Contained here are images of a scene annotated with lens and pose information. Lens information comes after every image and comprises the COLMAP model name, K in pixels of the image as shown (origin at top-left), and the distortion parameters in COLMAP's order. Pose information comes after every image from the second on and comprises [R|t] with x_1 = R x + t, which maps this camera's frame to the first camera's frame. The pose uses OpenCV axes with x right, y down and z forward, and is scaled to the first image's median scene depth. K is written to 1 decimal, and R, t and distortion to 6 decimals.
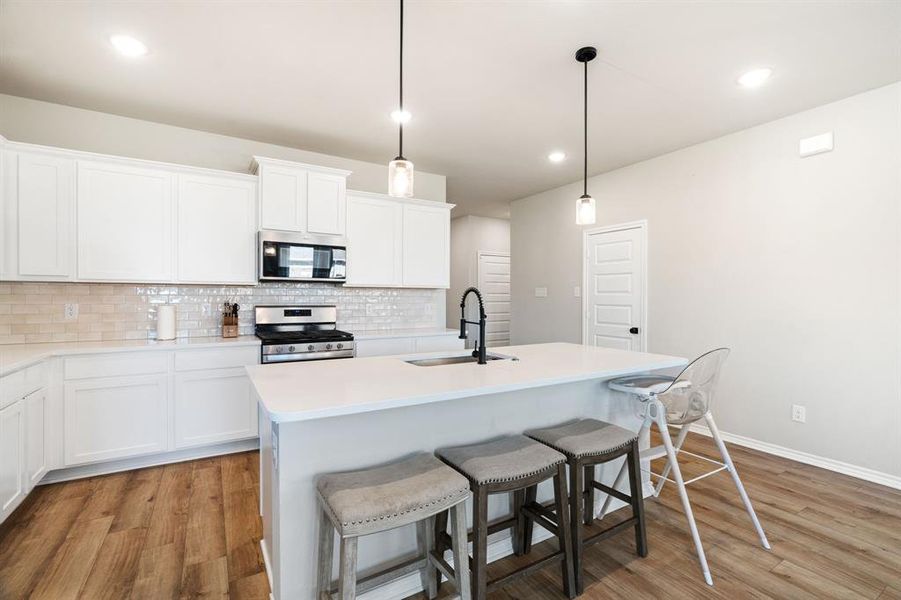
lens RADIAL K [[404.7, 0, 452.3], [0, 404.7, 300.6], [0, 0, 1]] dist [-0.009075, 0.002797]
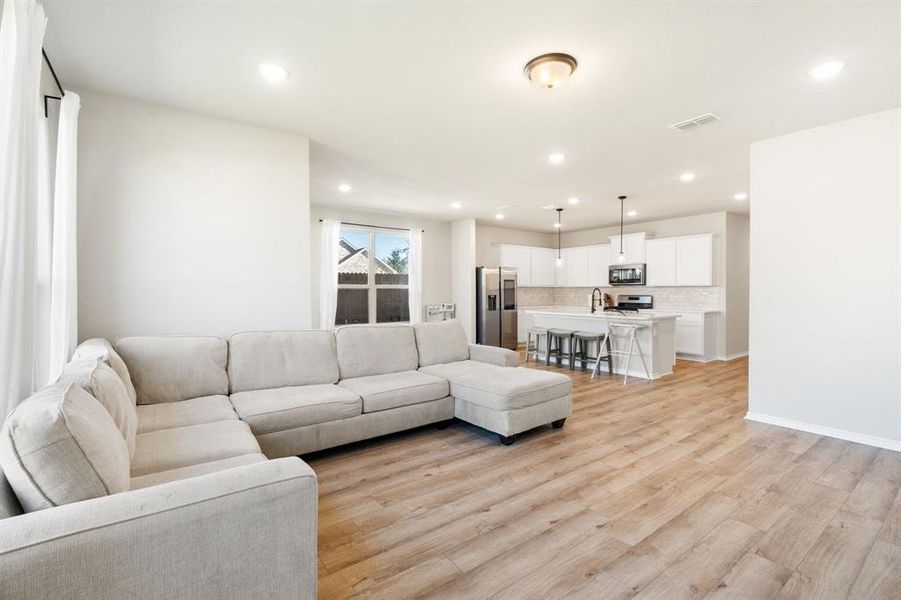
lens RADIAL K [[404.7, 0, 455.4], [0, 404.7, 298.6], [0, 0, 1]] dist [-0.009075, 0.002797]
pose [[0.096847, 0.013181, -0.995212, 2.005543], [-0.005263, 0.999905, 0.012731, 0.009202], [0.995285, 0.004005, 0.096908, -0.227323]]
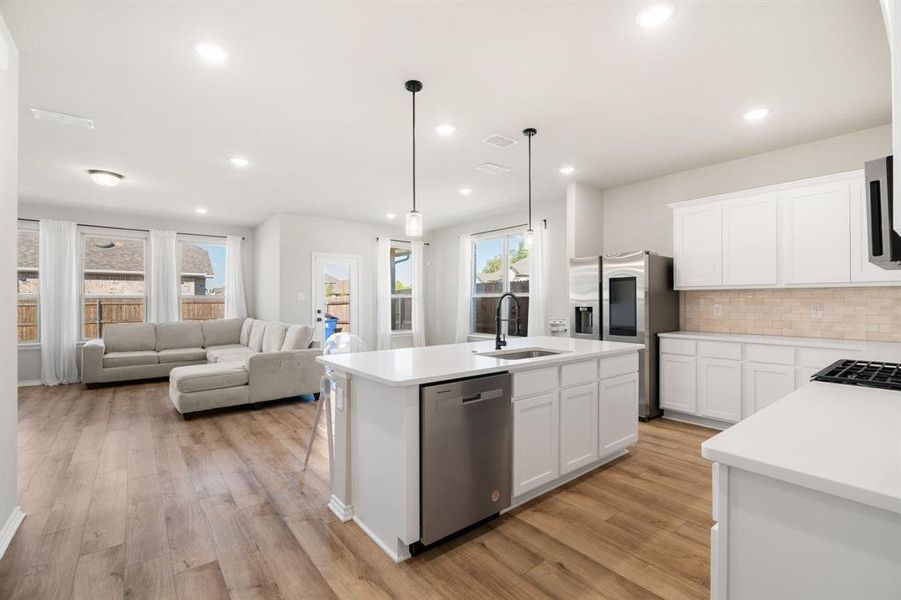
lens RADIAL K [[404.7, 0, 451.9], [0, 404.7, 299.8], [0, 0, 1]] dist [-0.009075, 0.002797]
pose [[-0.991891, -0.002521, -0.127068, 0.263035], [-0.002933, 0.999991, 0.003057, -0.008064], [0.127059, 0.003405, -0.991889, 1.526592]]
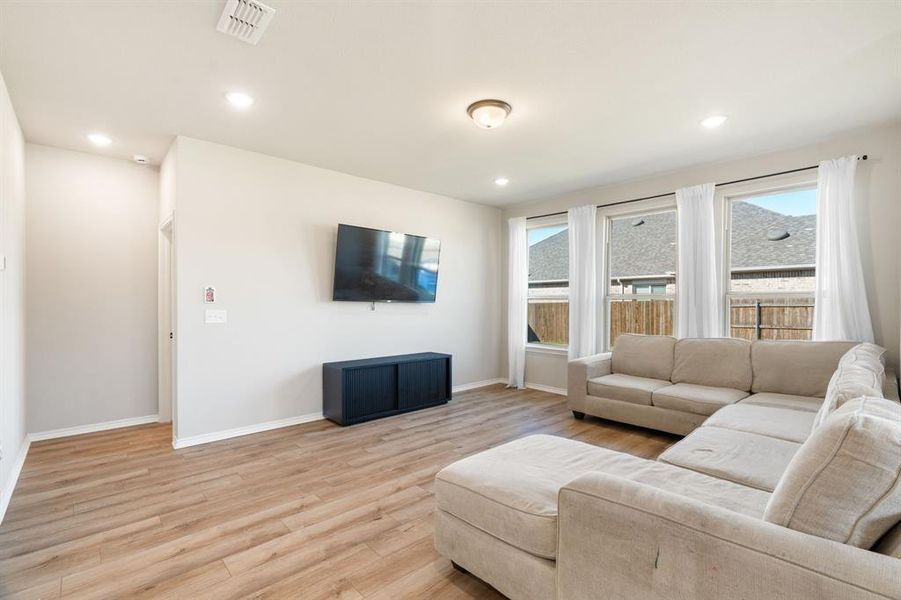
lens RADIAL K [[404.7, 0, 454.2], [0, 404.7, 306.2], [0, 0, 1]] dist [-0.009075, 0.002797]
pose [[-0.202109, -0.011877, 0.979291, 0.377029], [0.004777, 0.999903, 0.013113, 0.000345], [-0.979351, 0.007329, -0.202033, 0.287733]]
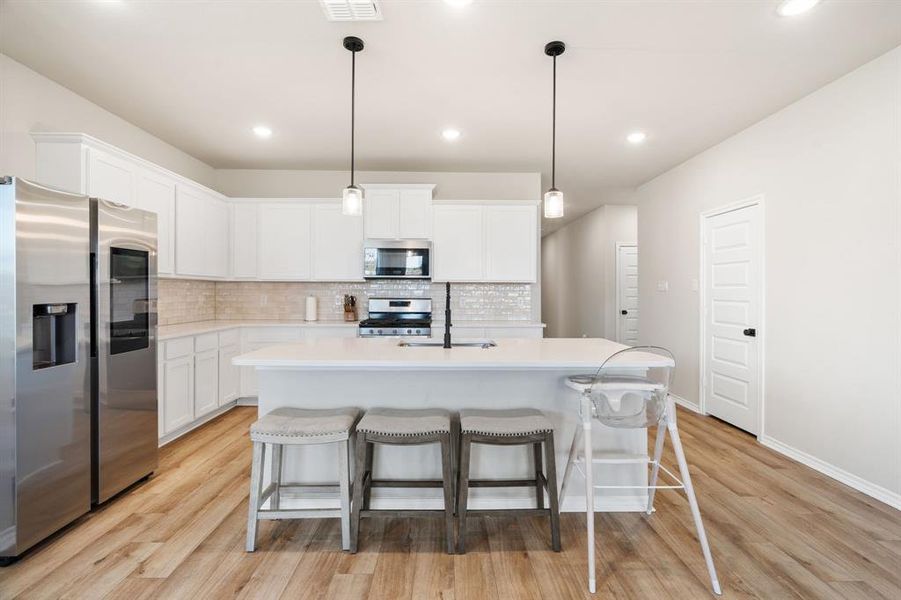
lens RADIAL K [[404.7, 0, 452.1], [0, 404.7, 295.1], [0, 0, 1]] dist [-0.009075, 0.002797]
pose [[0.865114, 0.003675, -0.501561, 0.436479], [-0.004616, 0.999989, -0.000634, 0.004006], [0.501553, 0.002864, 0.865122, 0.006204]]
